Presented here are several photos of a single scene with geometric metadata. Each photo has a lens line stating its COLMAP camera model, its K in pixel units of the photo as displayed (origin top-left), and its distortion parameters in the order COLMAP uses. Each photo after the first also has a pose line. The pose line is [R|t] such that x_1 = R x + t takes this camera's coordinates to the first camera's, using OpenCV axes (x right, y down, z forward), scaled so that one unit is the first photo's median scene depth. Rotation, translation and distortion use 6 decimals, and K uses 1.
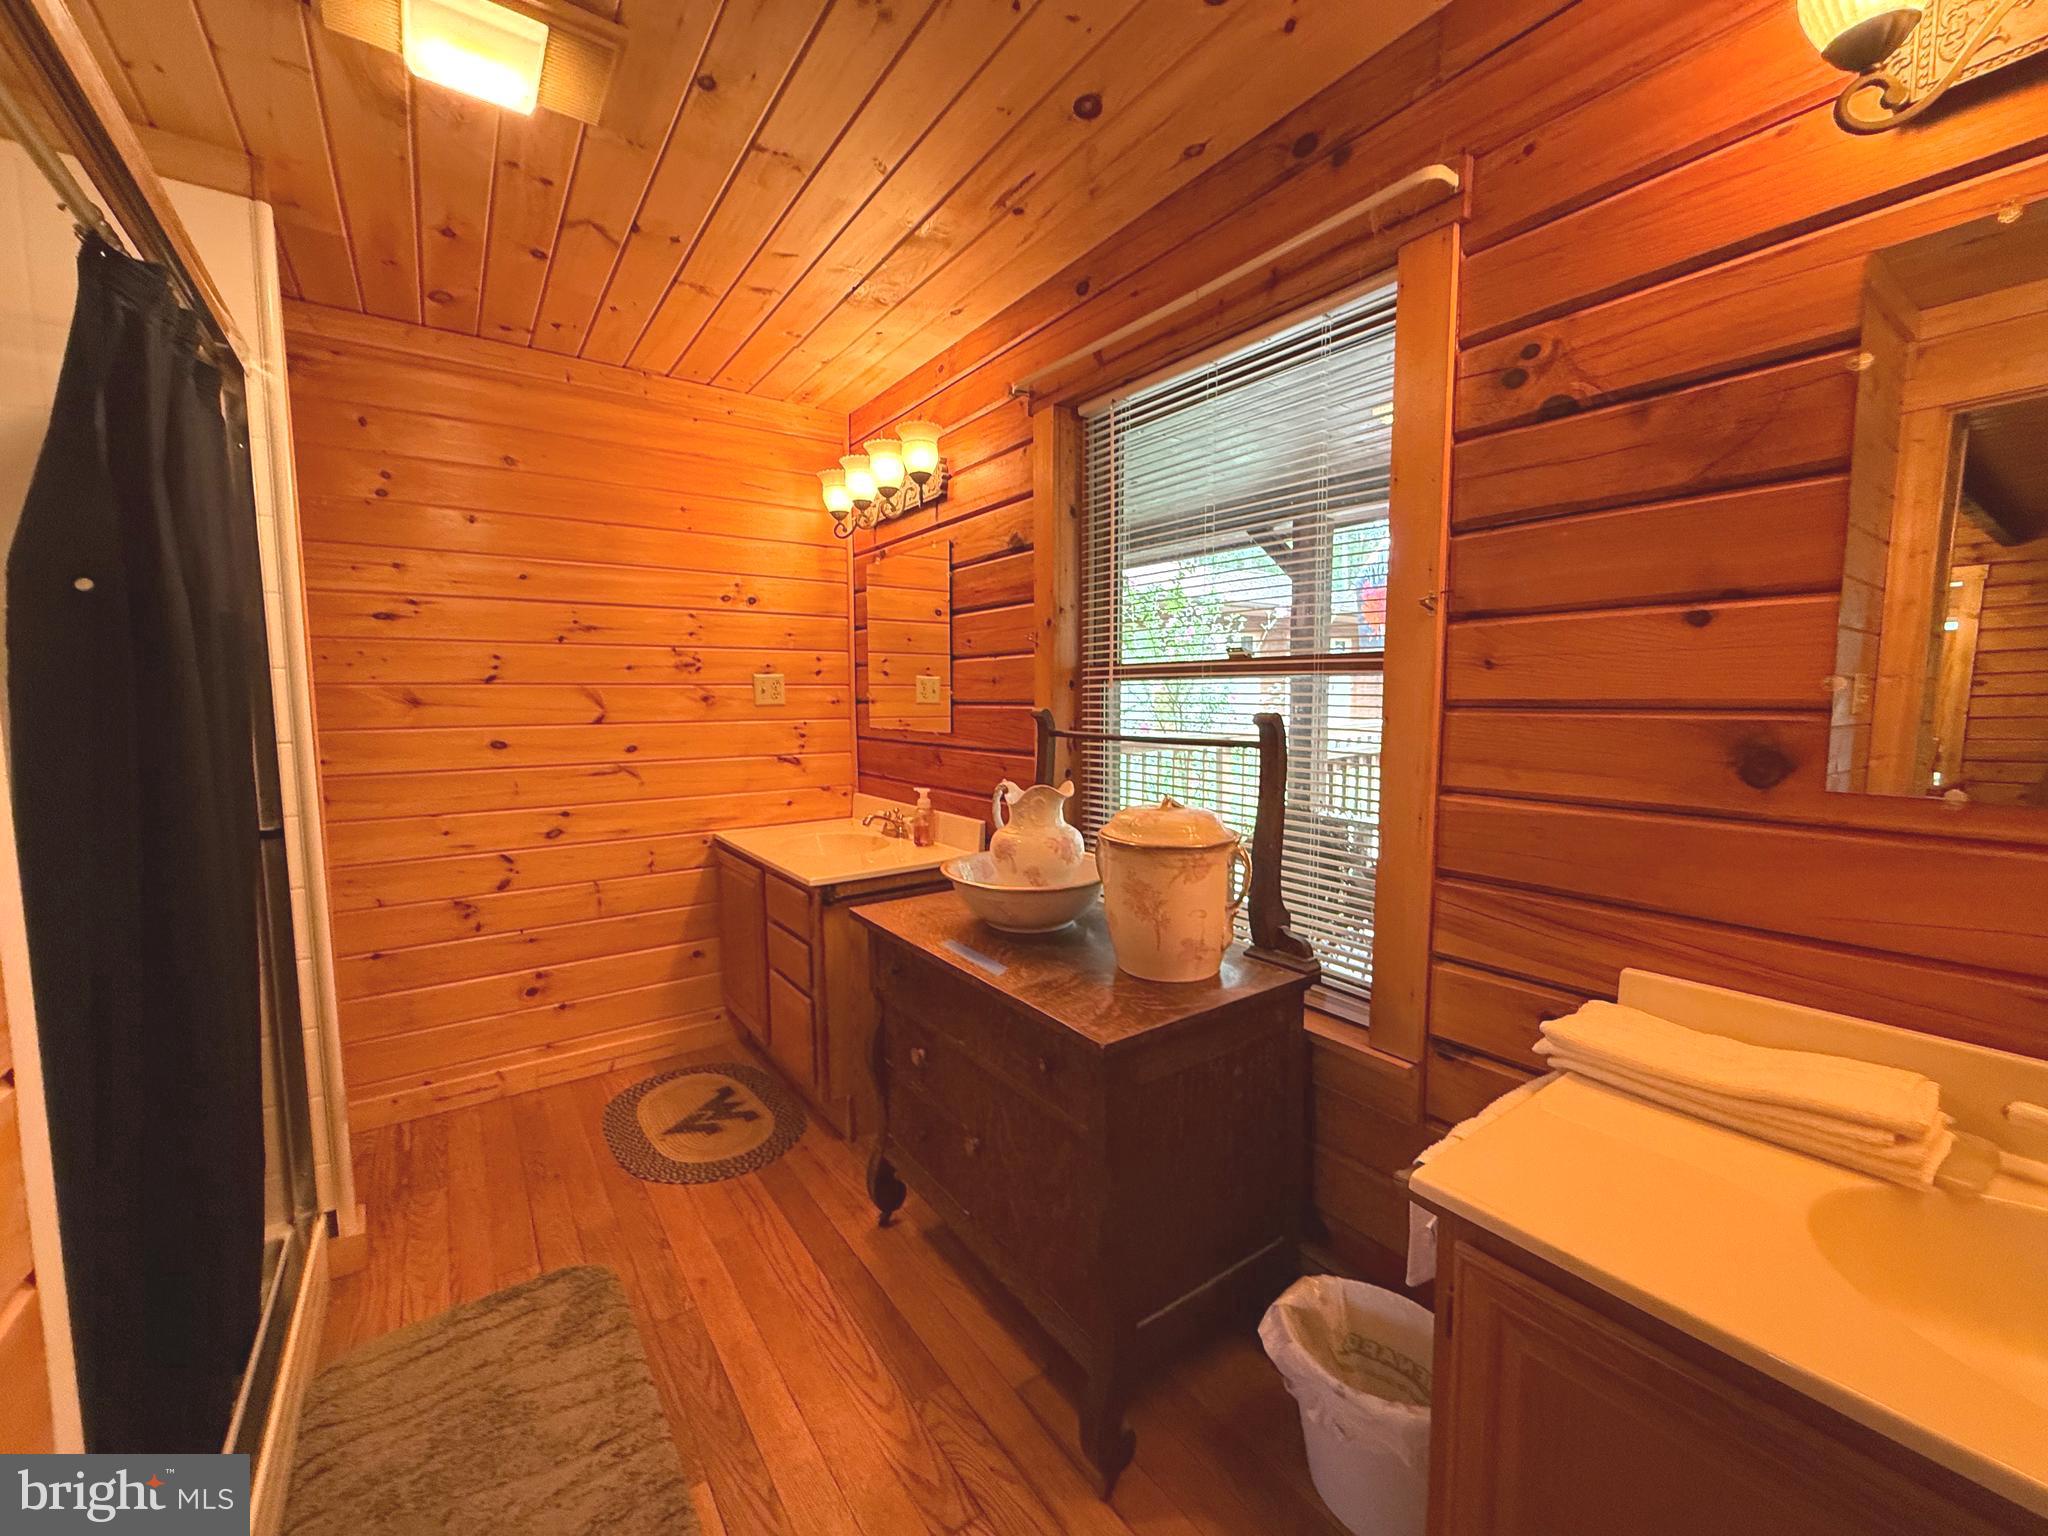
lens RADIAL K [[817.4, 0, 1052.5], [0, 817.4, 767.1], [0, 0, 1]] dist [-0.001396, 0.000589]
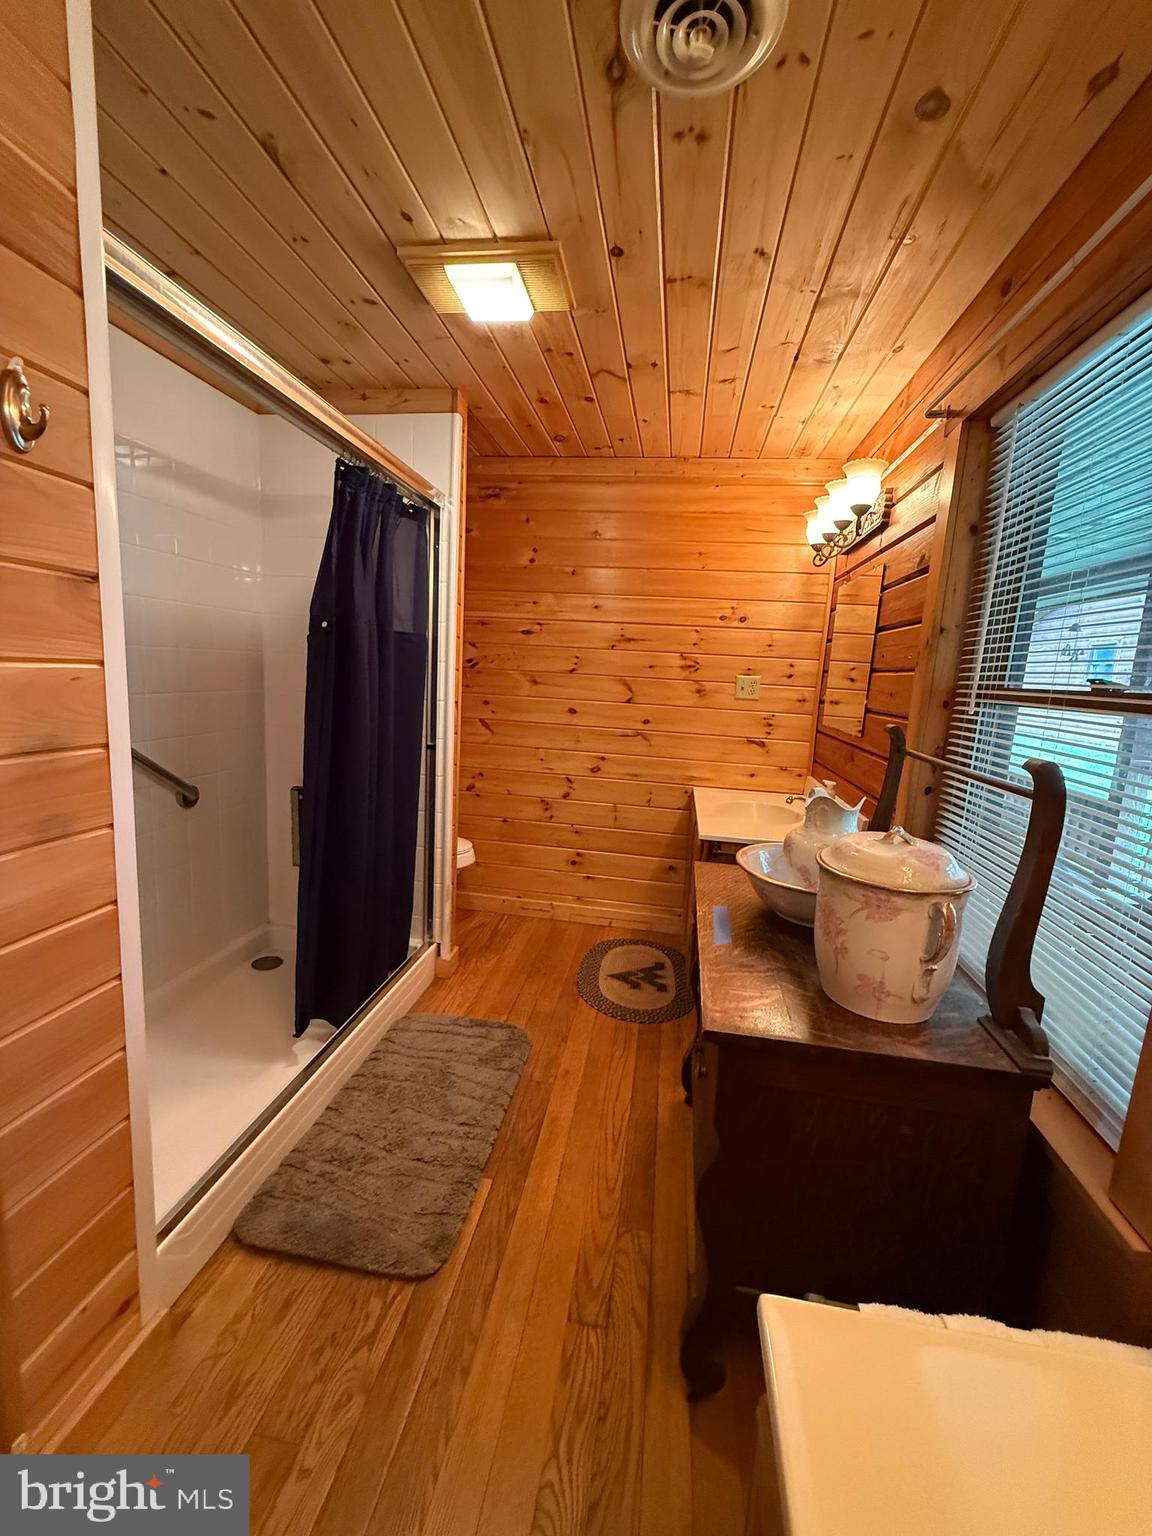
lens RADIAL K [[613.1, 0, 540.2], [0, 613.1, 768.4], [0, 0, 1]] dist [-0.001396, 0.000589]
pose [[0.700825, 0.156331, -0.695992, 0.149782], [-0.124388, 0.987524, 0.096562, -0.023782], [0.702405, 0.018900, 0.711527, 0.079538]]
